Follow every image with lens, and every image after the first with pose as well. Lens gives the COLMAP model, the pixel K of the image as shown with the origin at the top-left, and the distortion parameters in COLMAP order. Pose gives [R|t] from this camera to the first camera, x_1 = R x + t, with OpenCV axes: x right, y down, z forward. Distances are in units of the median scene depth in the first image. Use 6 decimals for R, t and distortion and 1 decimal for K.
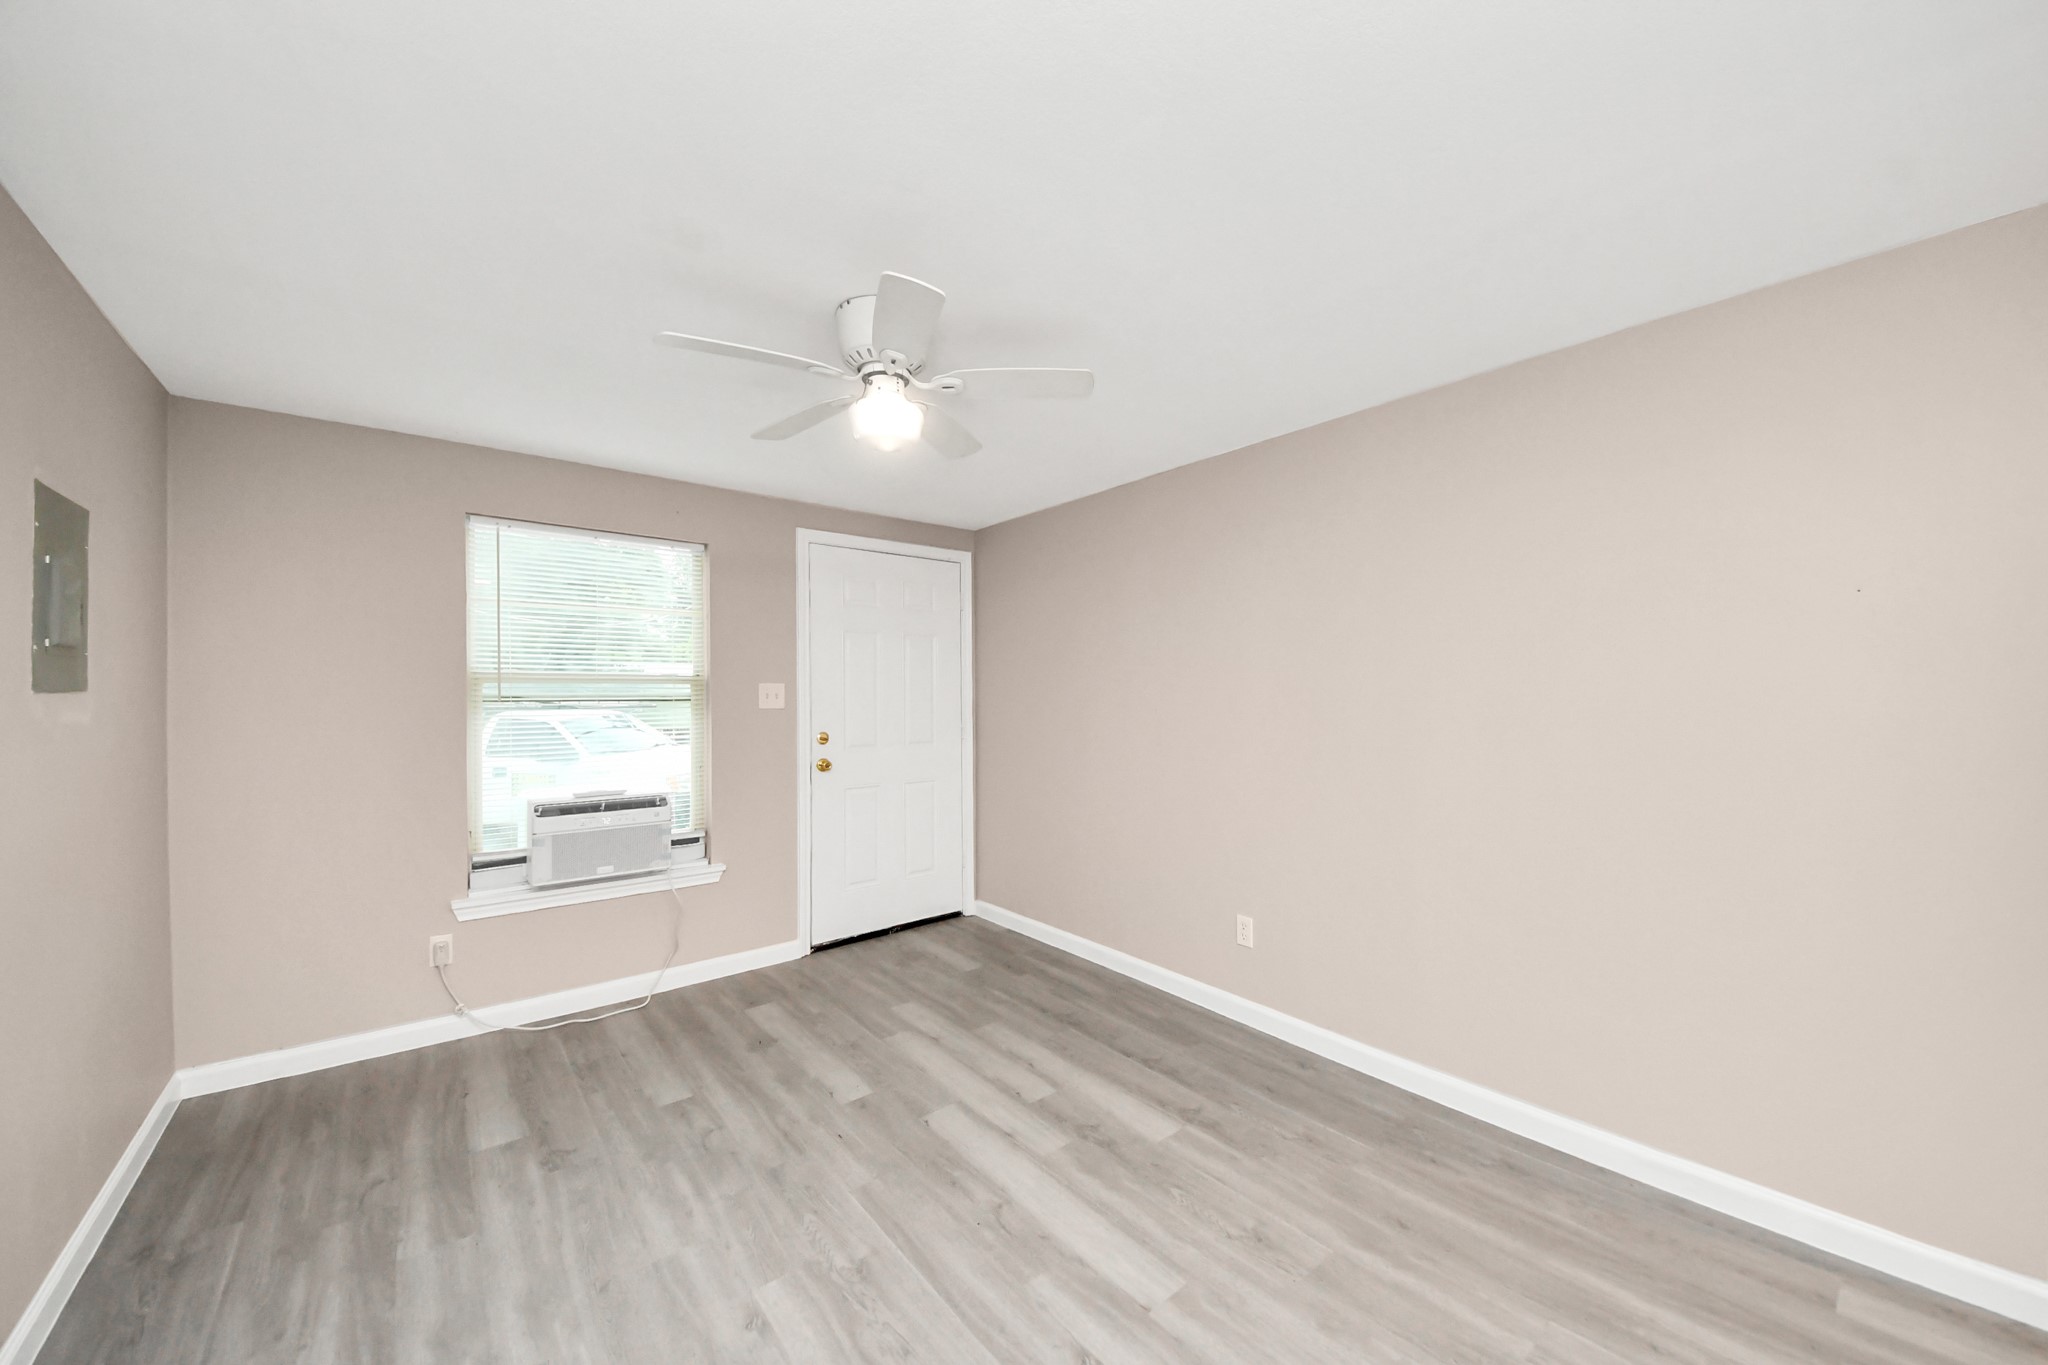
lens RADIAL K [[733.7, 0, 1035.9], [0, 733.7, 694.1], [0, 0, 1]] dist [0.048326, -0.031777]
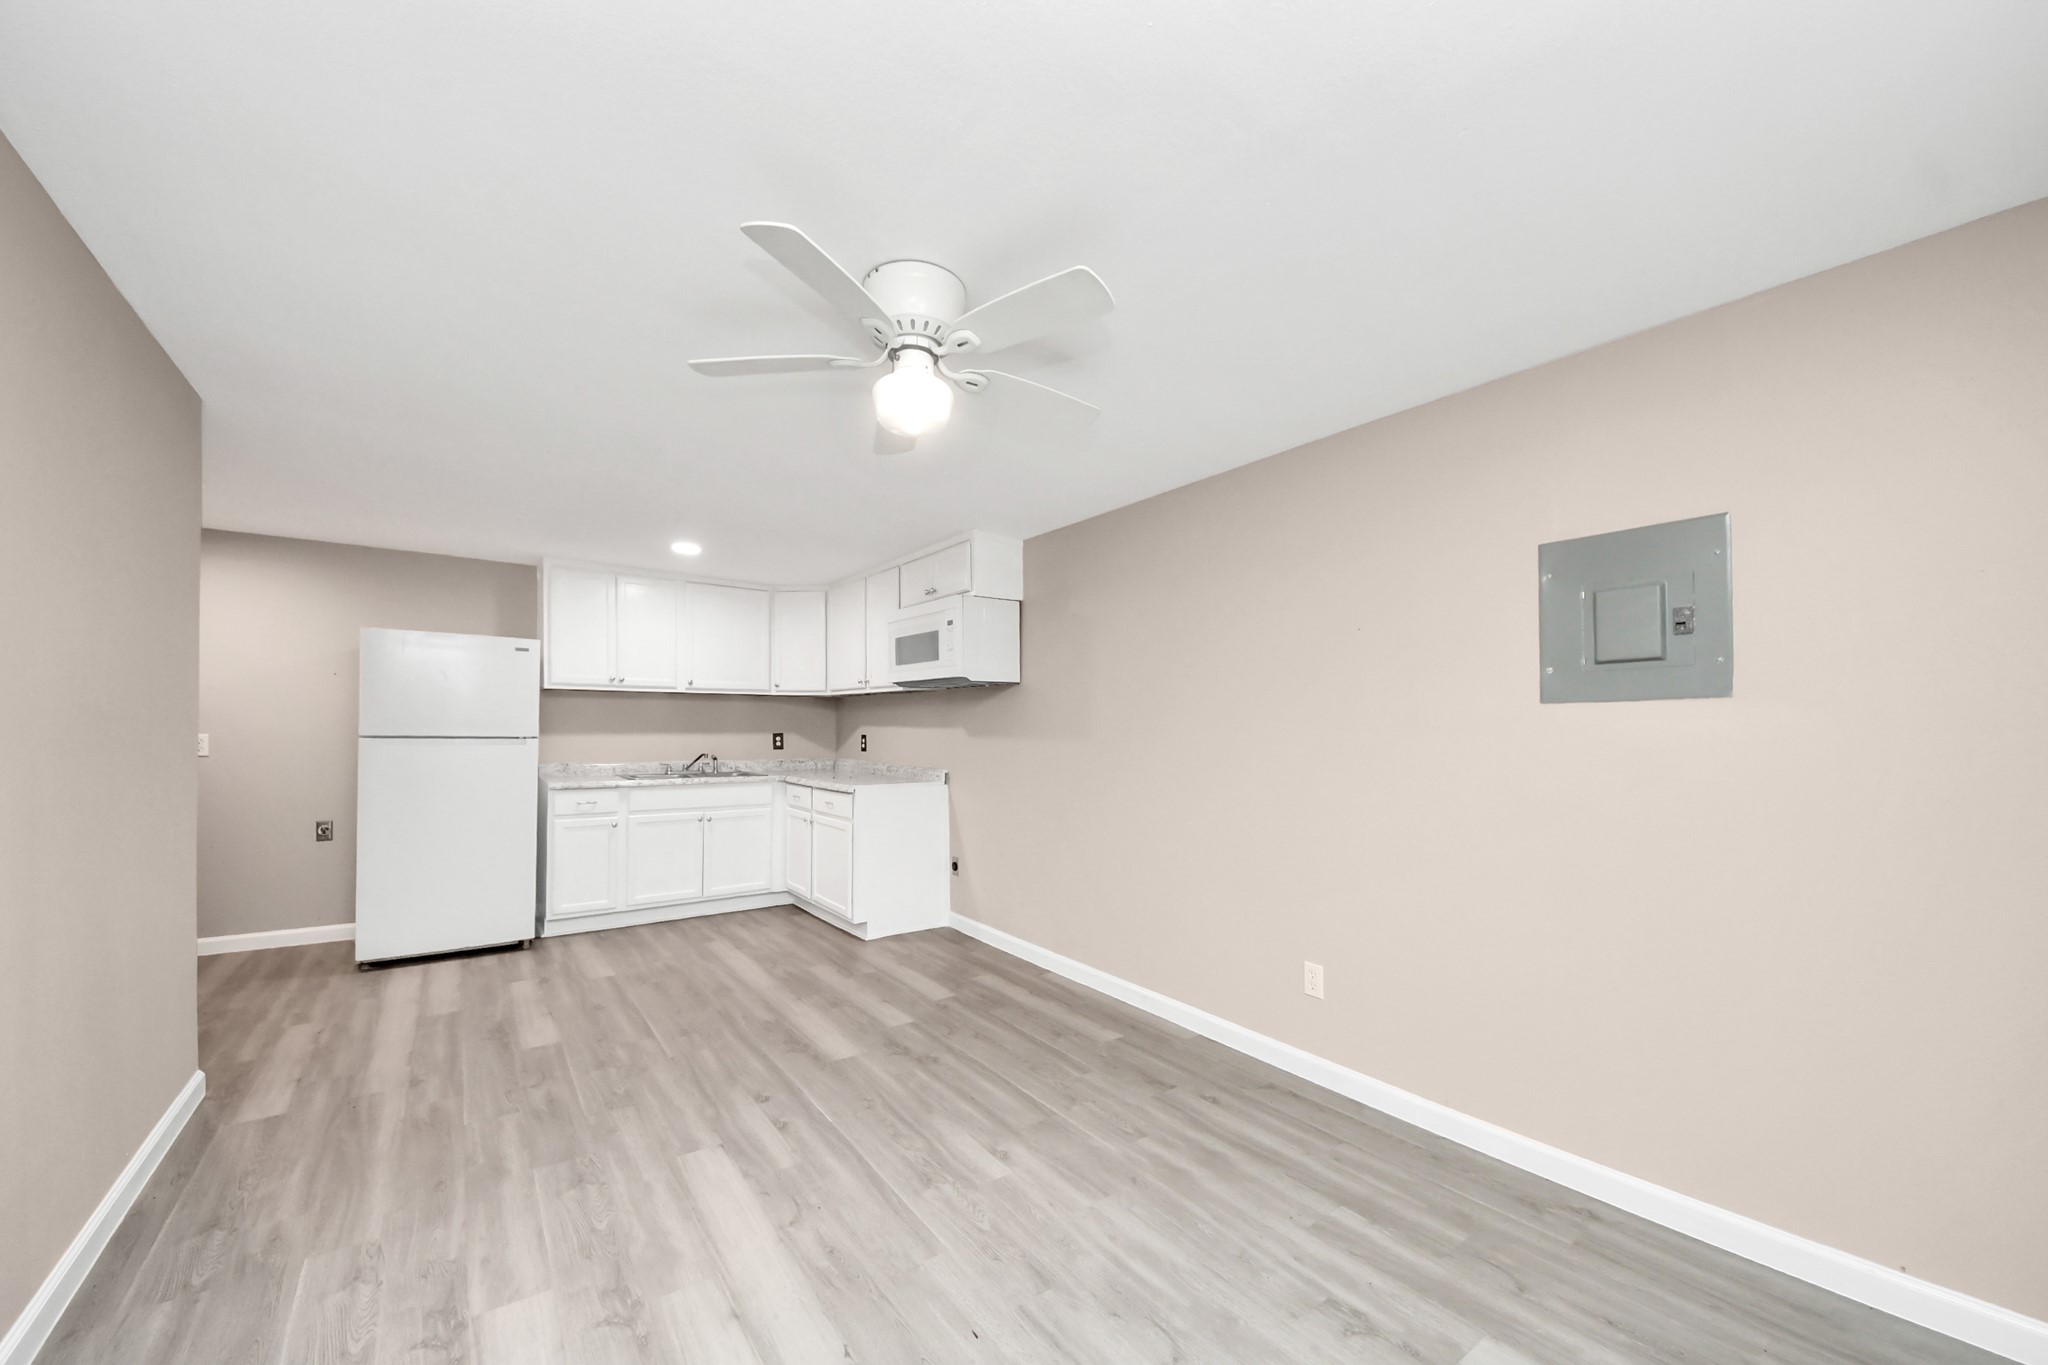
lens RADIAL K [[778.3, 0, 1030.3], [0, 778.3, 733.3], [0, 0, 1]] dist [0.027143, -0.021325]
pose [[-0.999112, -0.003554, 0.041978, -0.264907], [-0.003414, 0.999988, 0.003414, 0.028866], [-0.041989, 0.003268, -0.999113, 1.328615]]
